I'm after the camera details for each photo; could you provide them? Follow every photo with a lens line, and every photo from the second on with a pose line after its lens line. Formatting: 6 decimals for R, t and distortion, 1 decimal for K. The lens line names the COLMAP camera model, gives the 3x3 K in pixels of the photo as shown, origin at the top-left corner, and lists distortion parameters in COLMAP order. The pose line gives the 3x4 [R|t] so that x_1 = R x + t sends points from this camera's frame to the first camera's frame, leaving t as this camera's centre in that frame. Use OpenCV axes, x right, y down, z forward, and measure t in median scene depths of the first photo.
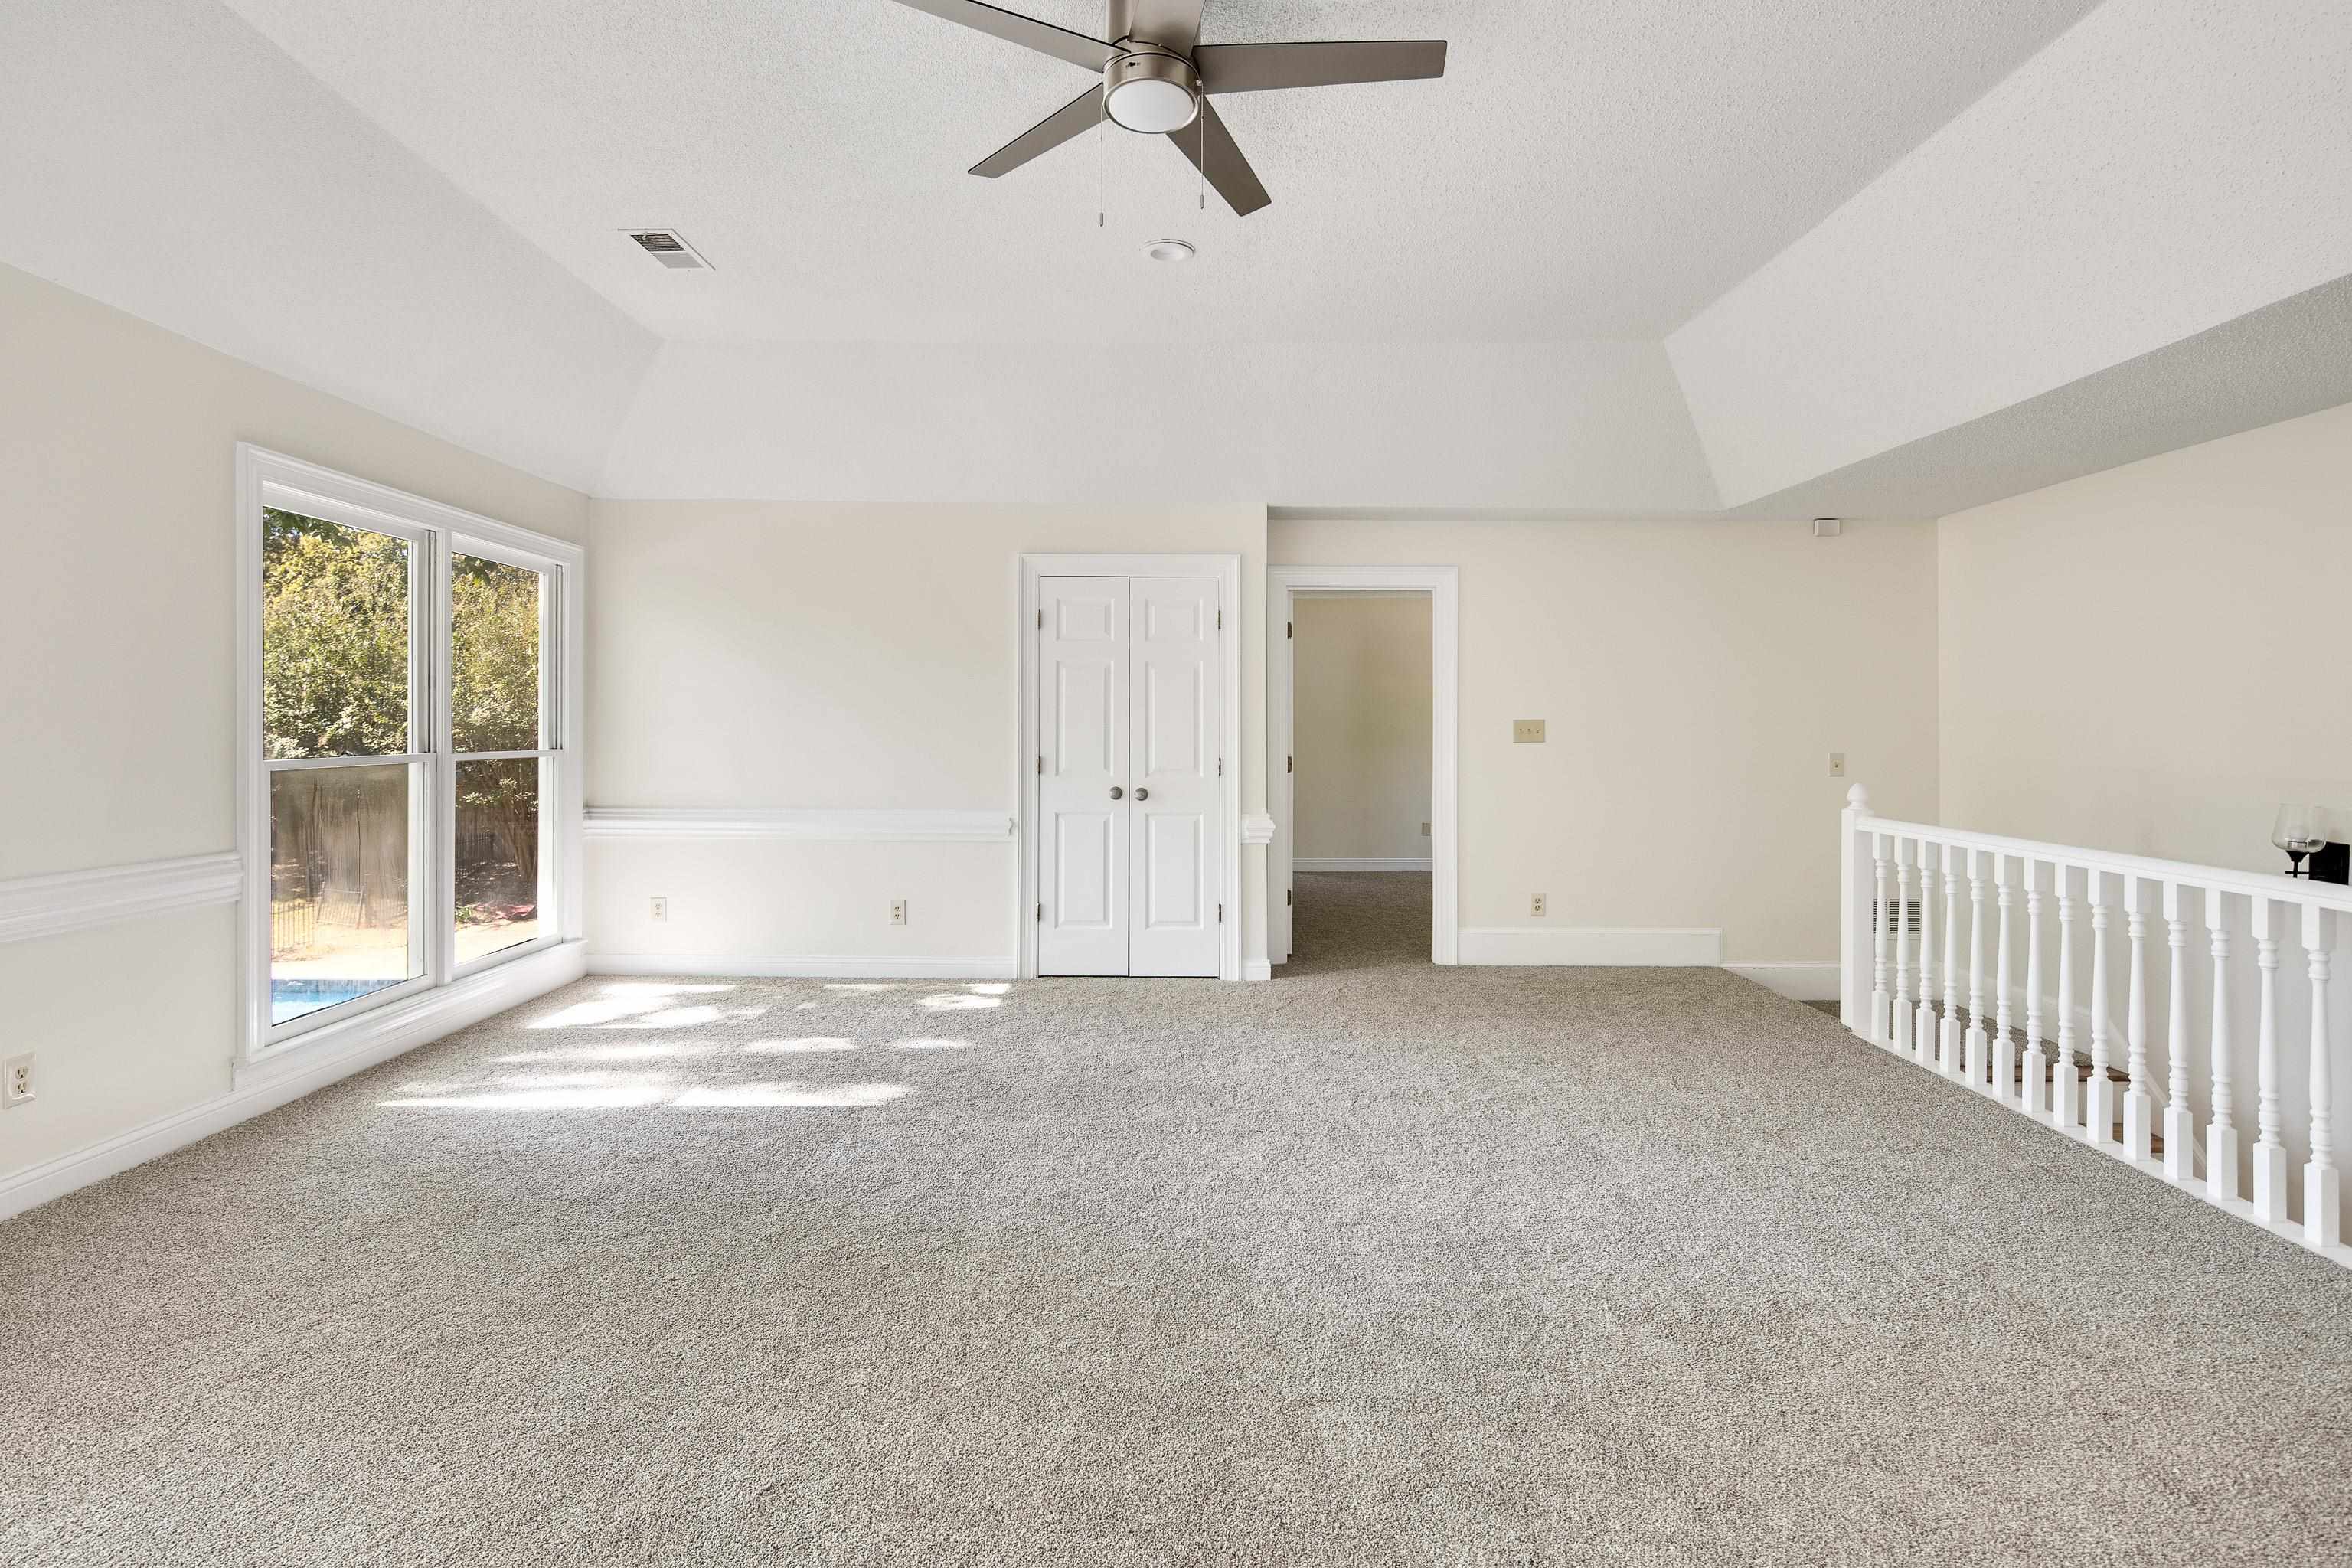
lens RADIAL K [[1165.2, 0, 1190.2], [0, 1165.2, 723.5], [0, 0, 1]] dist [0.002781, -0.001612]
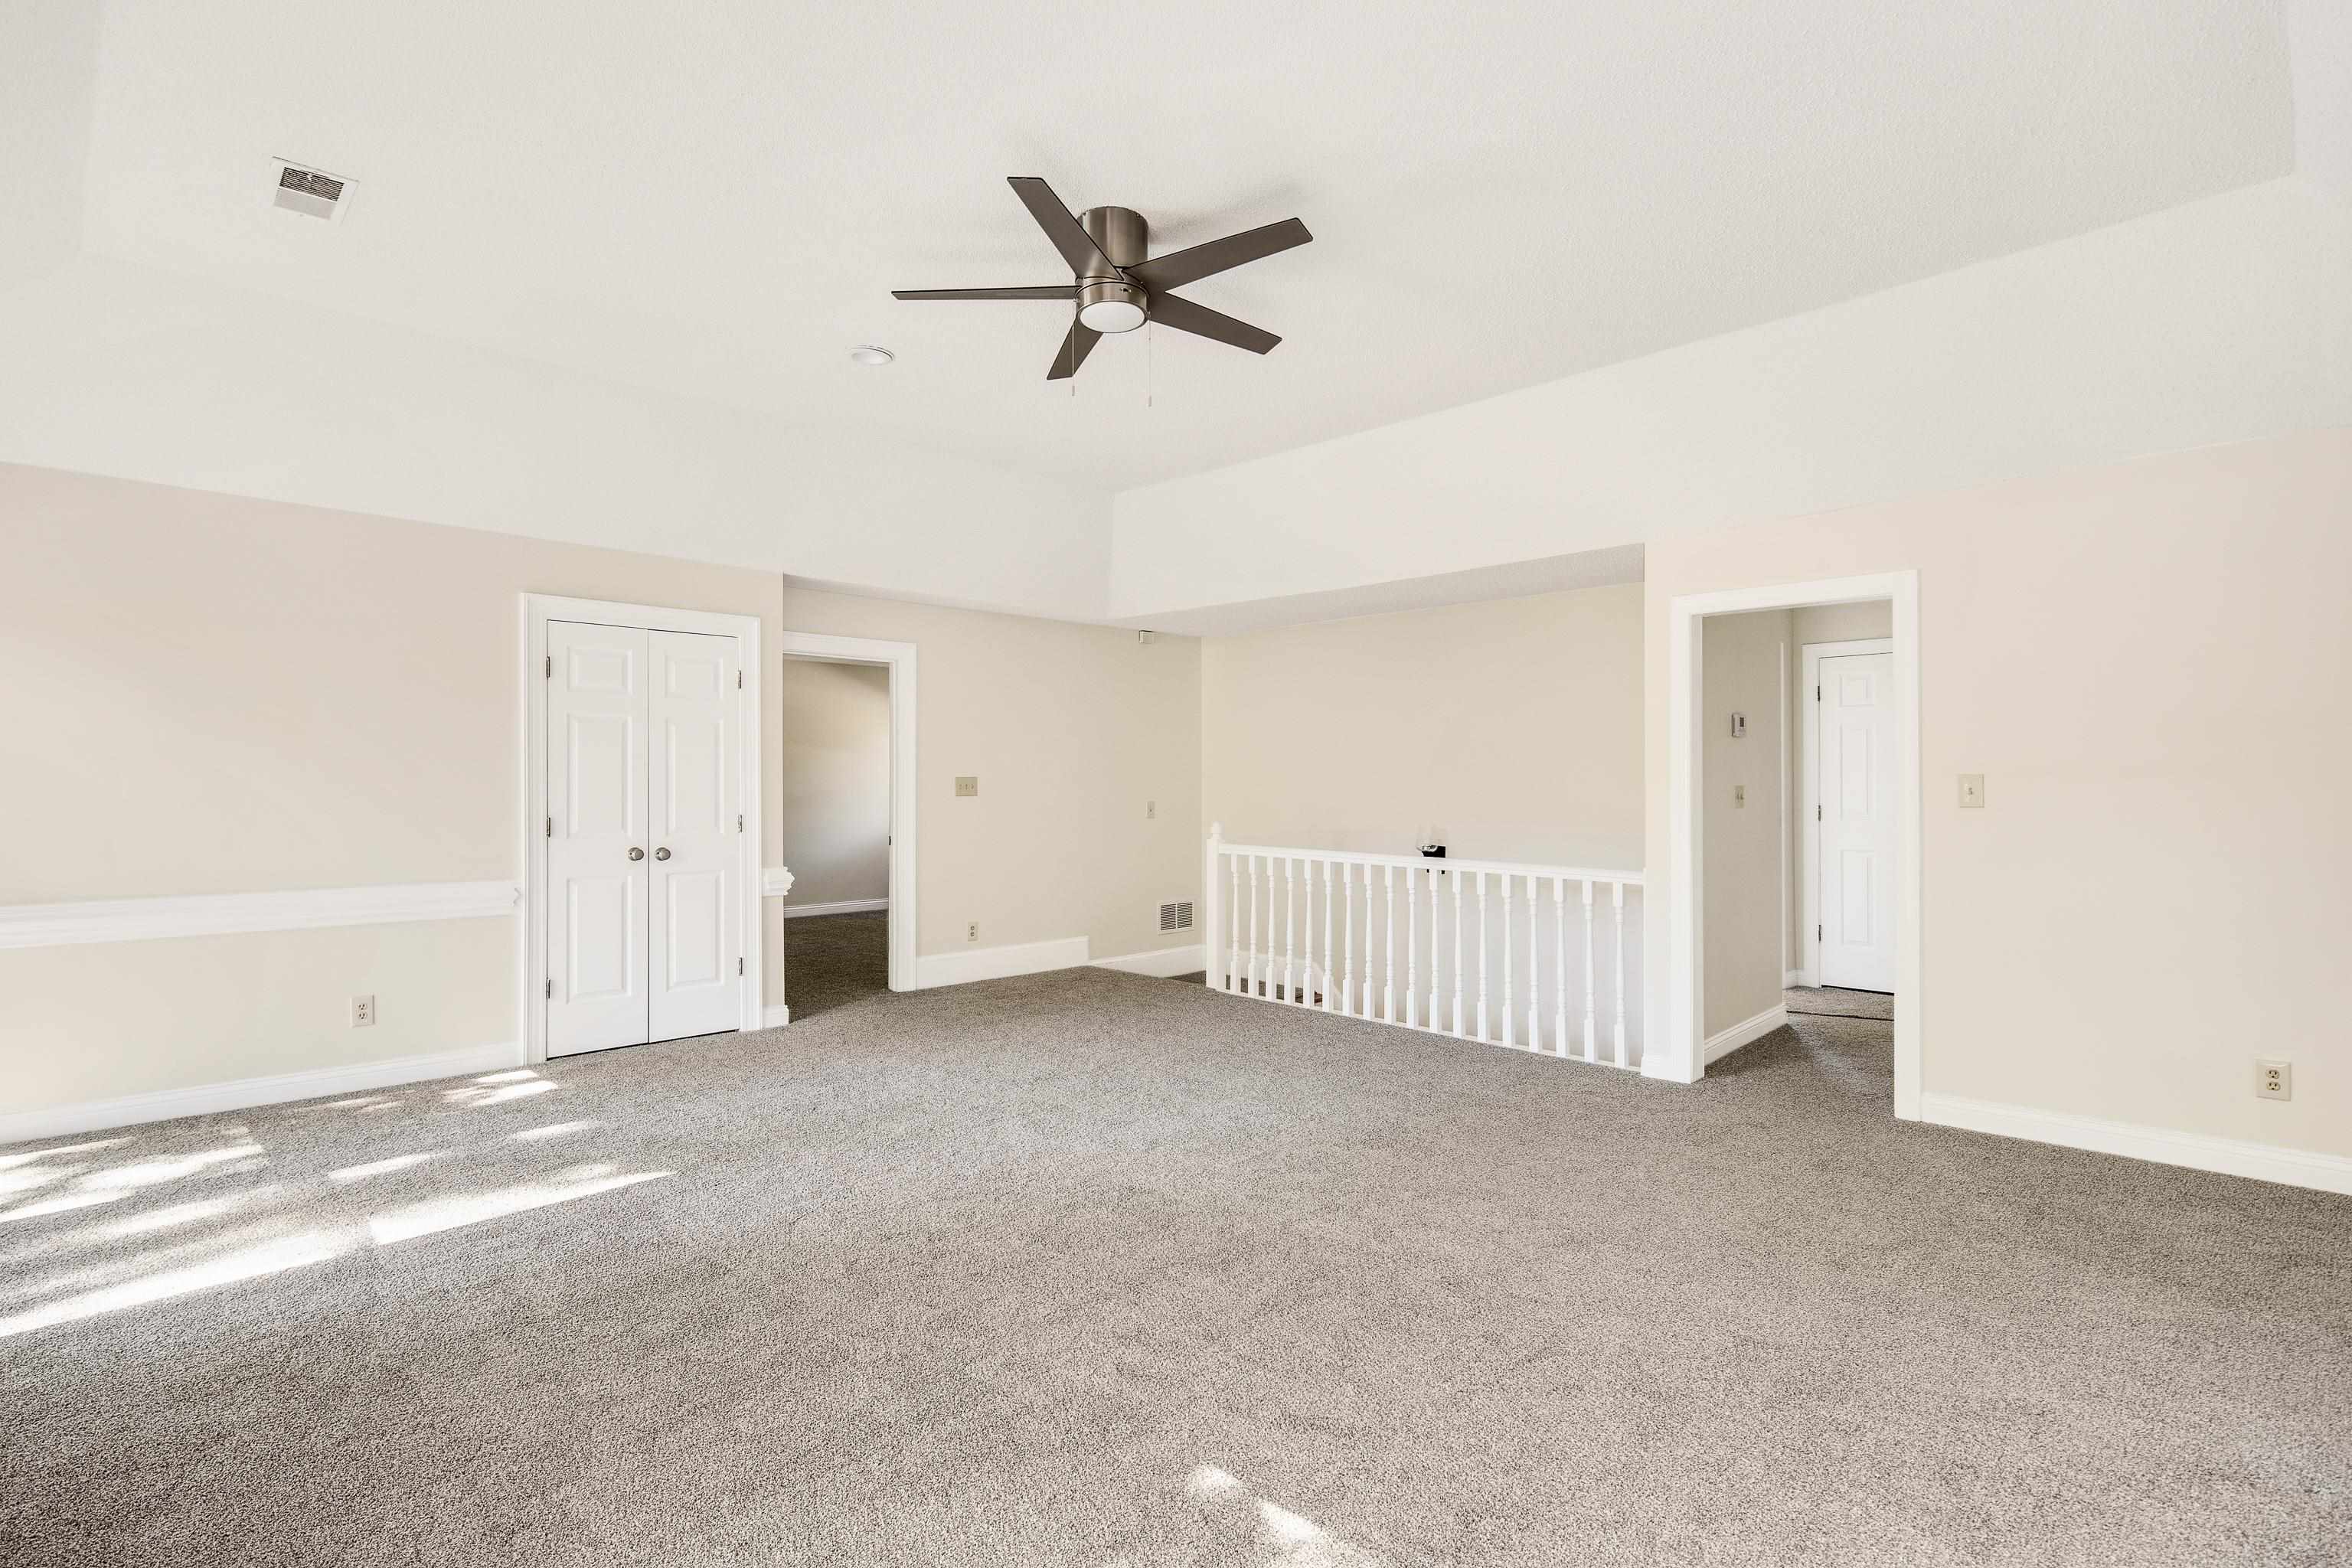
lens RADIAL K [[1165.2, 0, 1176.6], [0, 1165.2, 784.0], [0, 0, 1]] dist [0.002781, -0.001612]
pose [[0.702018, -0.004611, 0.712144, -0.438106], [-0.000957, 0.999972, 0.007418, -0.005519], [-0.712159, -0.005889, 0.701994, 0.009795]]
